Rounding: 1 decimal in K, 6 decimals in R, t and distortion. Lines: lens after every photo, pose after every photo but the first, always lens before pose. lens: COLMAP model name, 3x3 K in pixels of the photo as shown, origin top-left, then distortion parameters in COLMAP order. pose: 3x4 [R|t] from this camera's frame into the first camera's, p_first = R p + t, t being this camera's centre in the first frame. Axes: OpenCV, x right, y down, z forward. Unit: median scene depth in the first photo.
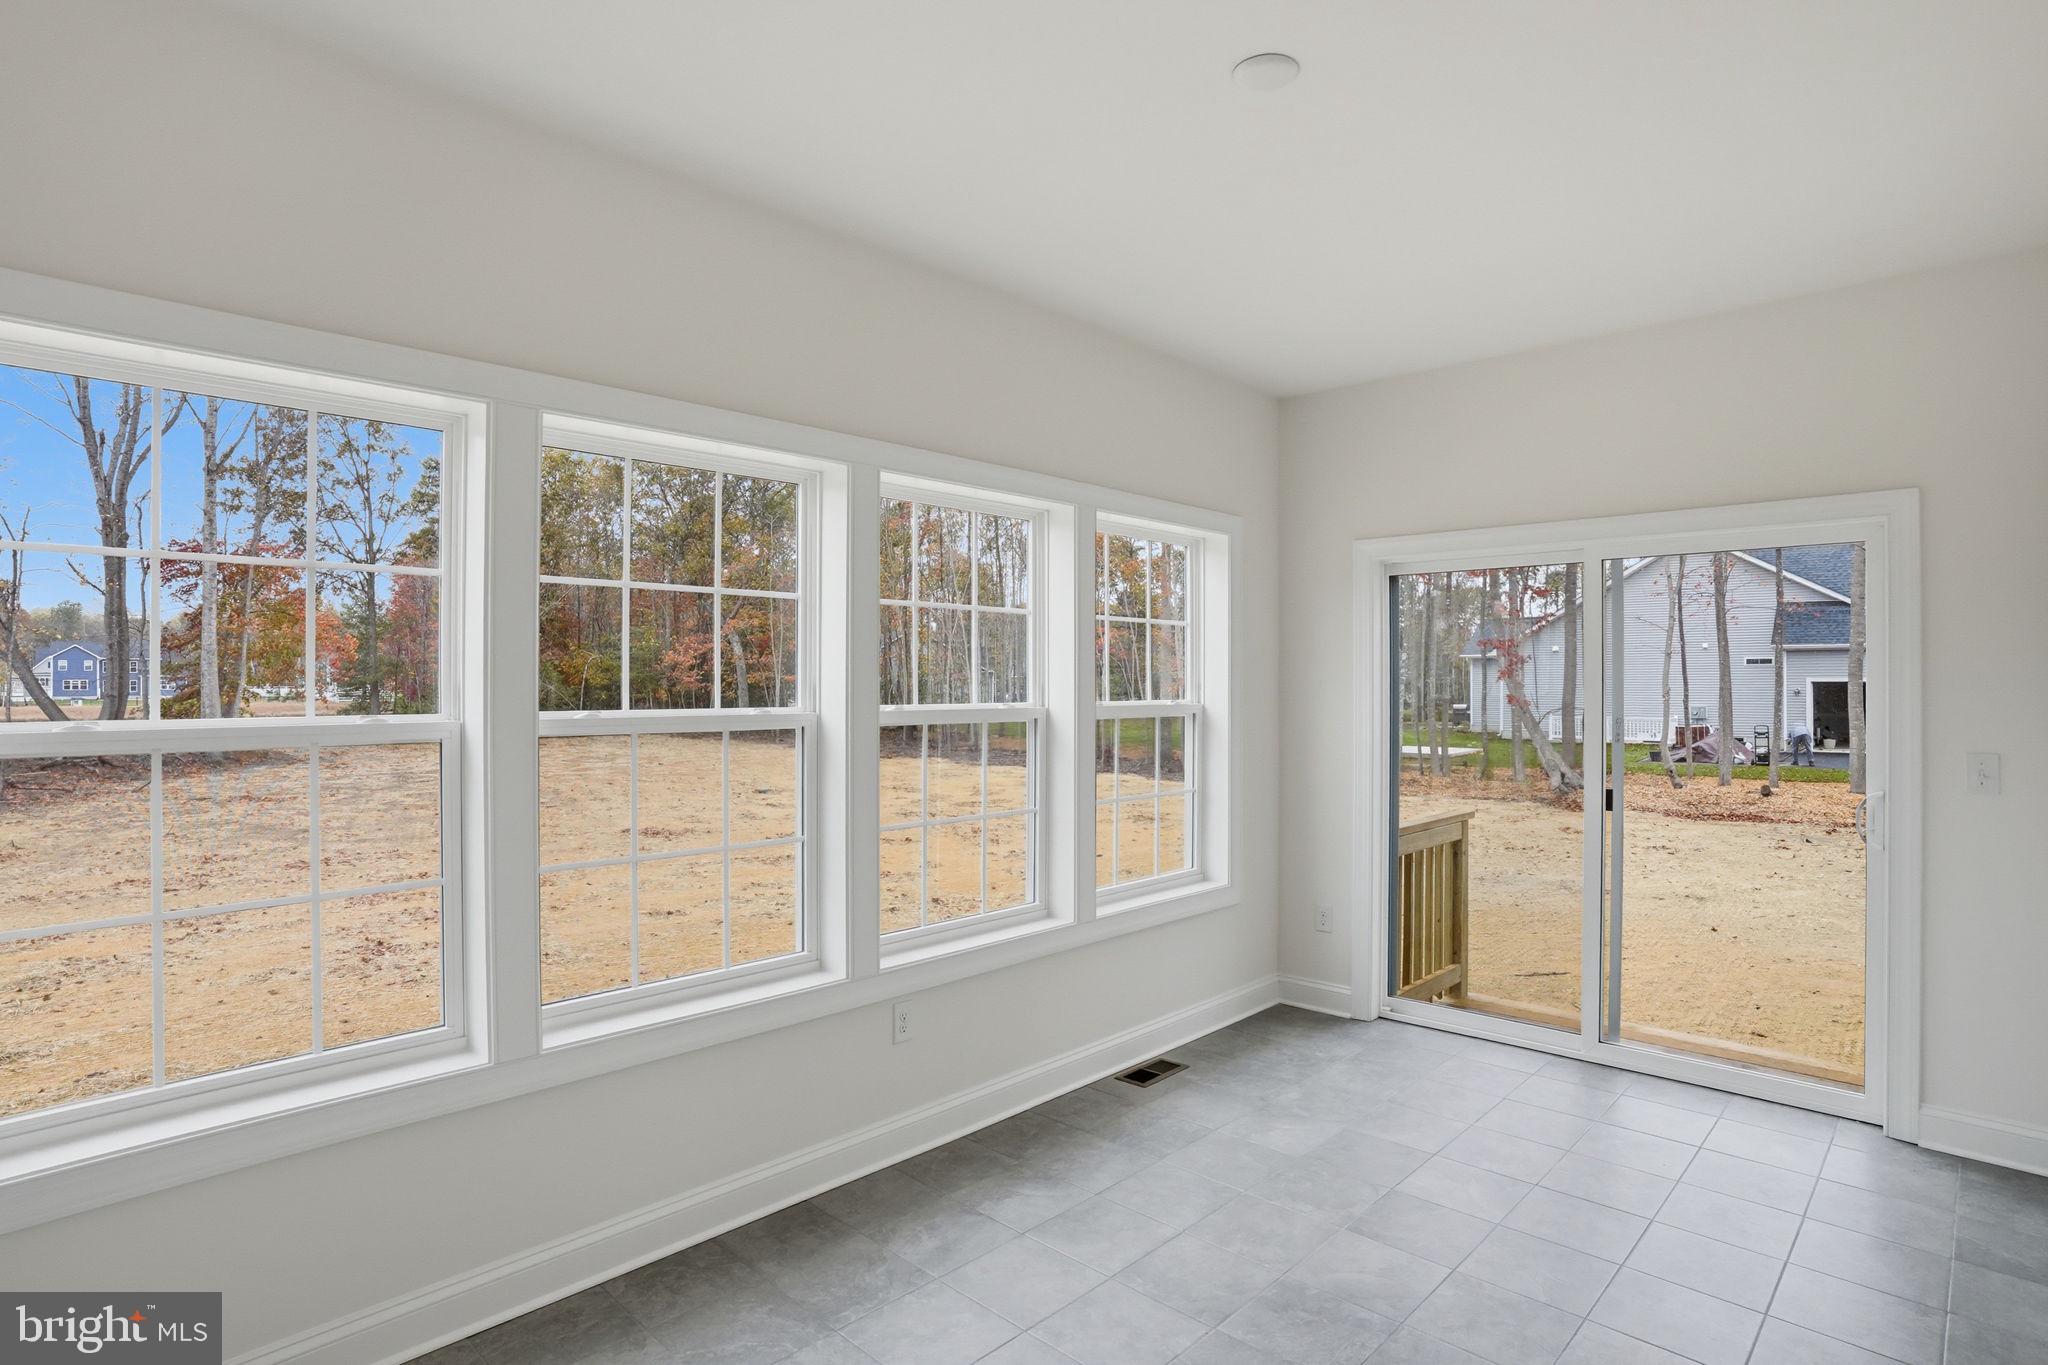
lens RADIAL K [[1033.6, 0, 1037.0], [0, 1033.6, 677.0], [0, 0, 1]] dist [-0.075783, 0.041351]
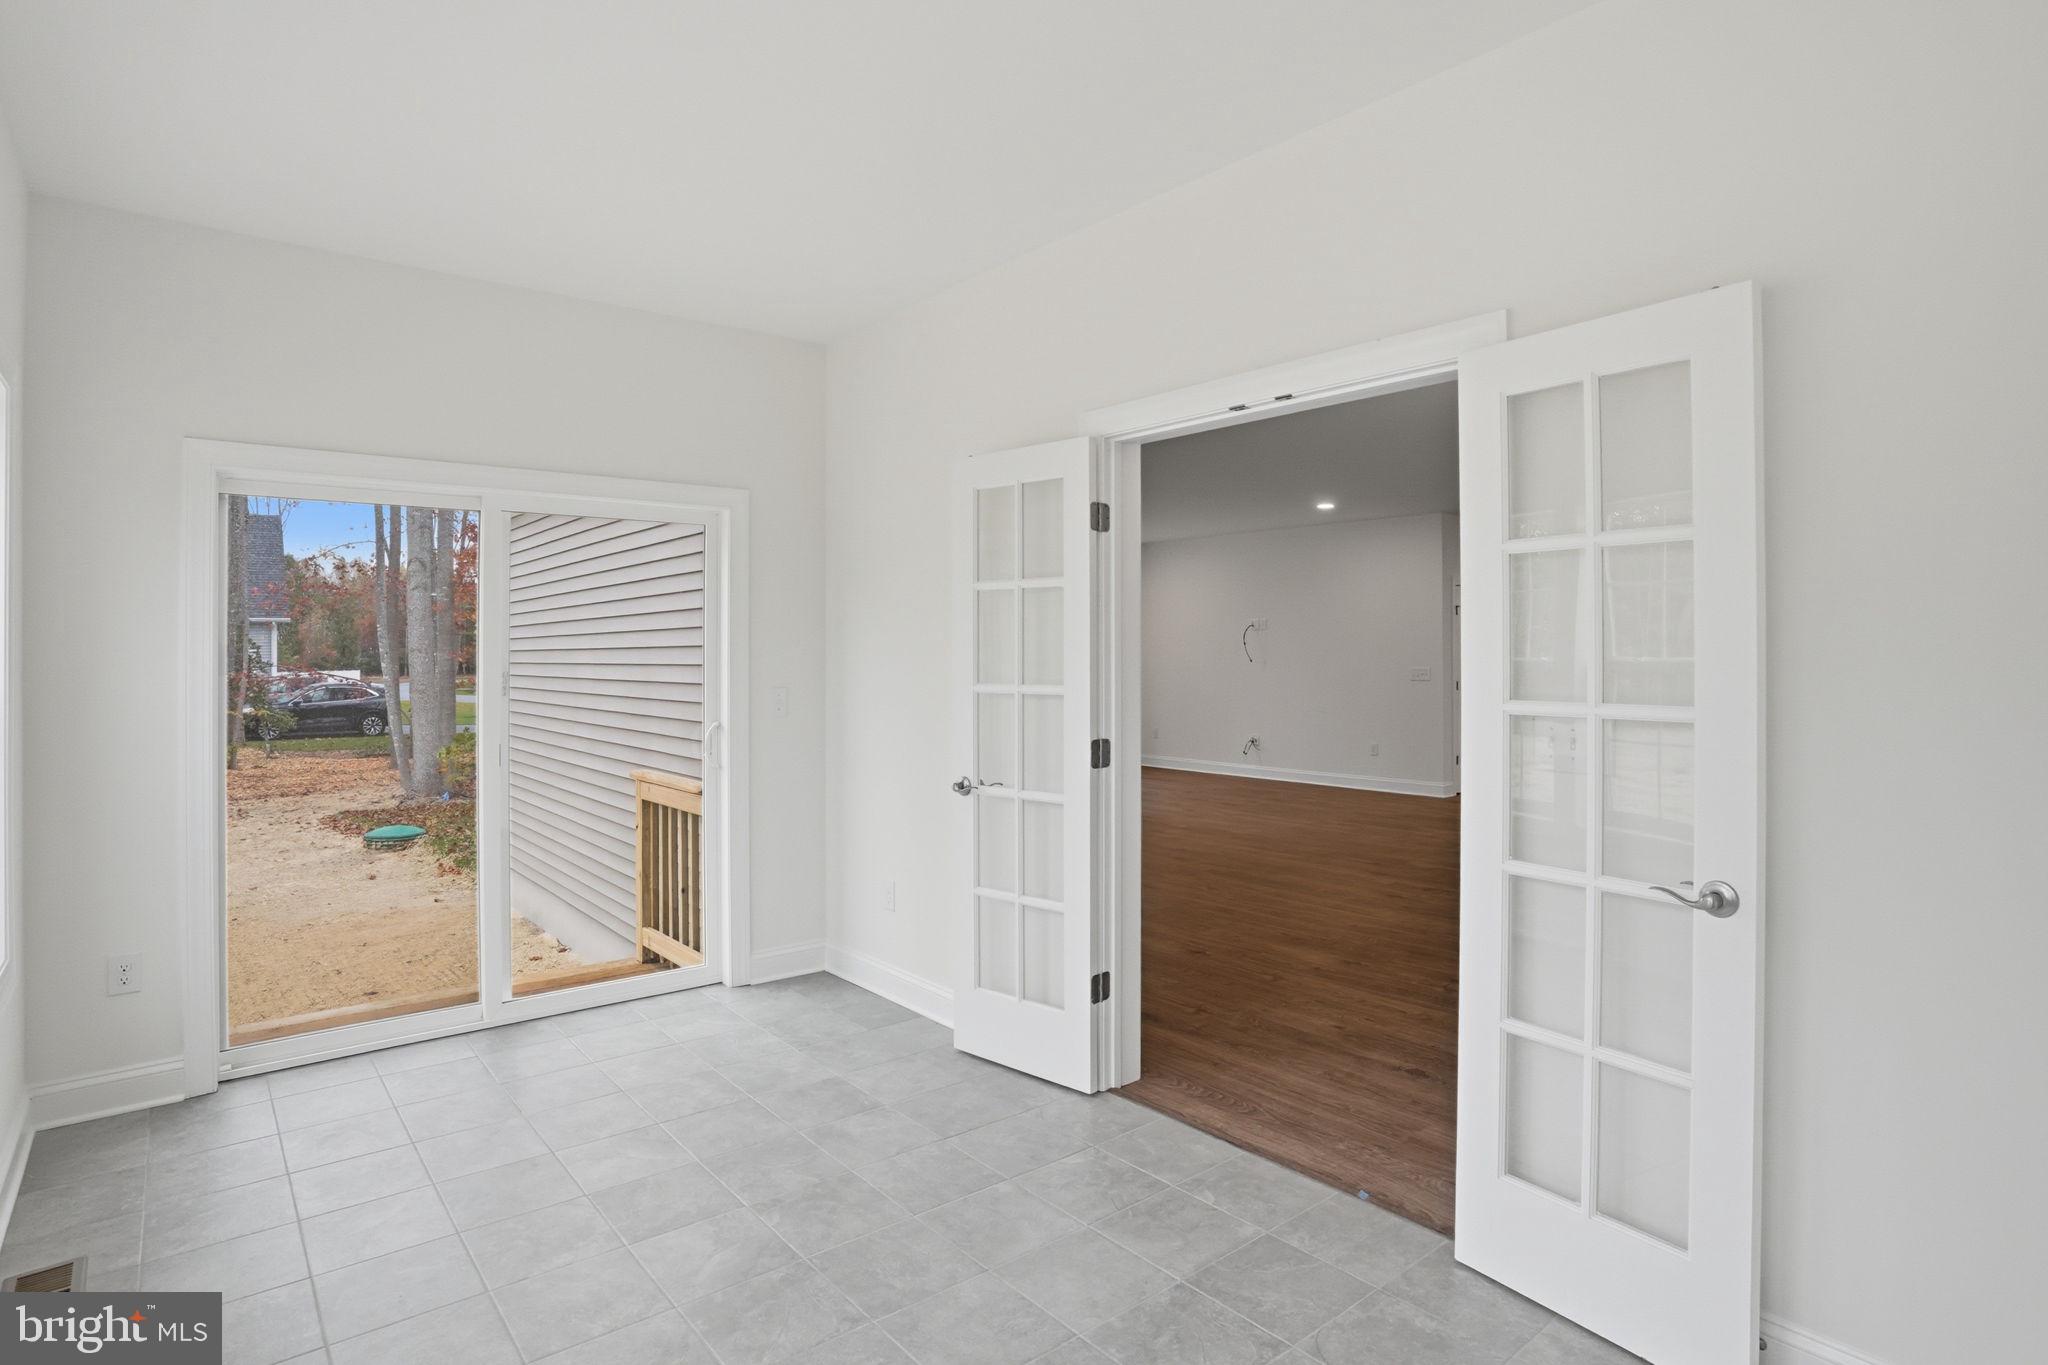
lens RADIAL K [[1033.6, 0, 1037.0], [0, 1033.6, 677.0], [0, 0, 1]] dist [-0.075783, 0.041351]
pose [[0.177835, -0.028460, 0.983649, -0.292480], [0.001007, 0.999586, 0.028739, 0.016672], [-0.984060, -0.004121, 0.177790, 0.301098]]
